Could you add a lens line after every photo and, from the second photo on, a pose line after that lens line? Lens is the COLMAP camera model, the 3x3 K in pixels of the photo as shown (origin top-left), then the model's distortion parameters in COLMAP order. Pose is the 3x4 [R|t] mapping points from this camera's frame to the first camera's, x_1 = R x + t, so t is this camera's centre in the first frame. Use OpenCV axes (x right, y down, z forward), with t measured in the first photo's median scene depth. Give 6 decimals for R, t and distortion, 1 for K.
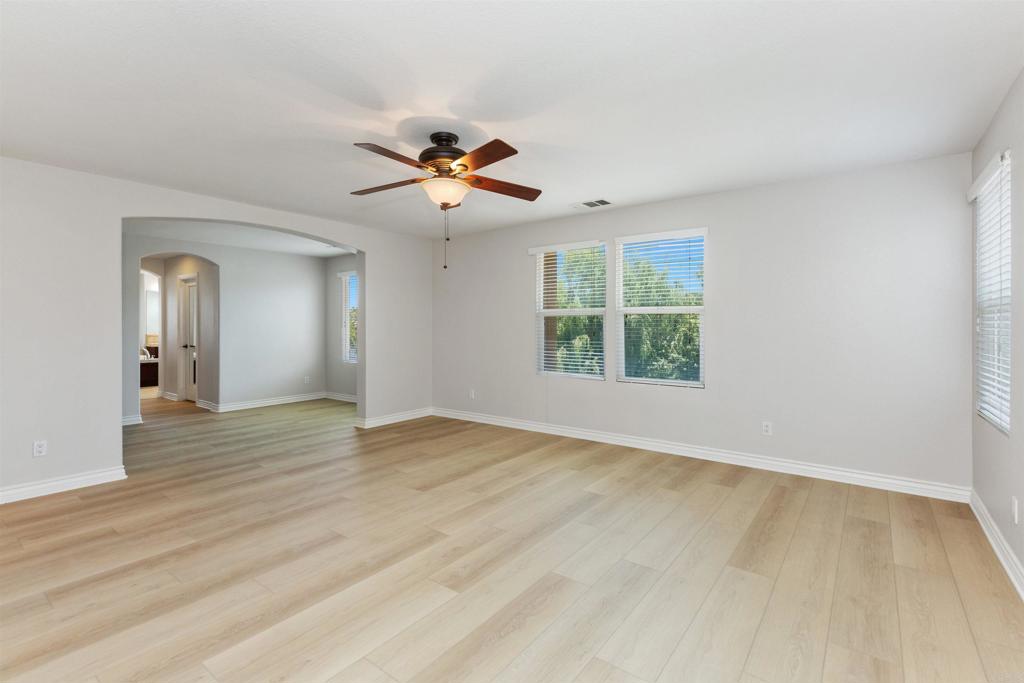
lens RADIAL K [[463.2, 0, 520.8], [0, 463.2, 326.5], [0, 0, 1]] dist [0.009052, -0.002311]
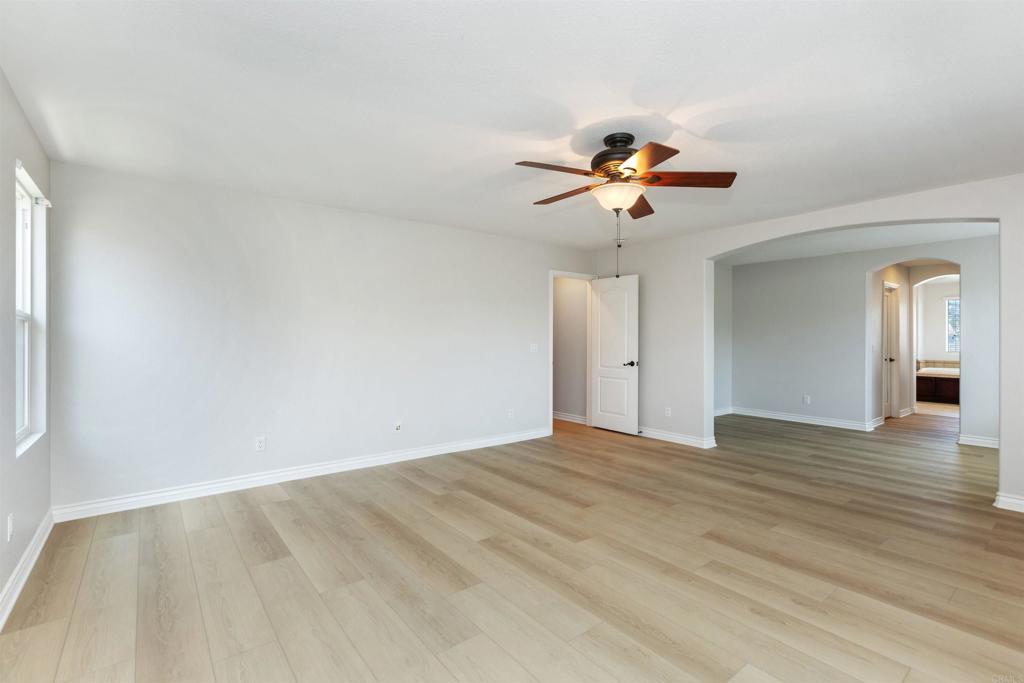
lens RADIAL K [[463.2, 0, 512.2], [0, 463.2, 336.7], [0, 0, 1]] dist [0.009052, -0.002311]
pose [[-0.246070, 0.000963, -0.969252, 0.801145], [-0.002958, 0.999994, 0.001744, -0.005634], [0.969248, 0.003296, -0.246065, 1.021128]]
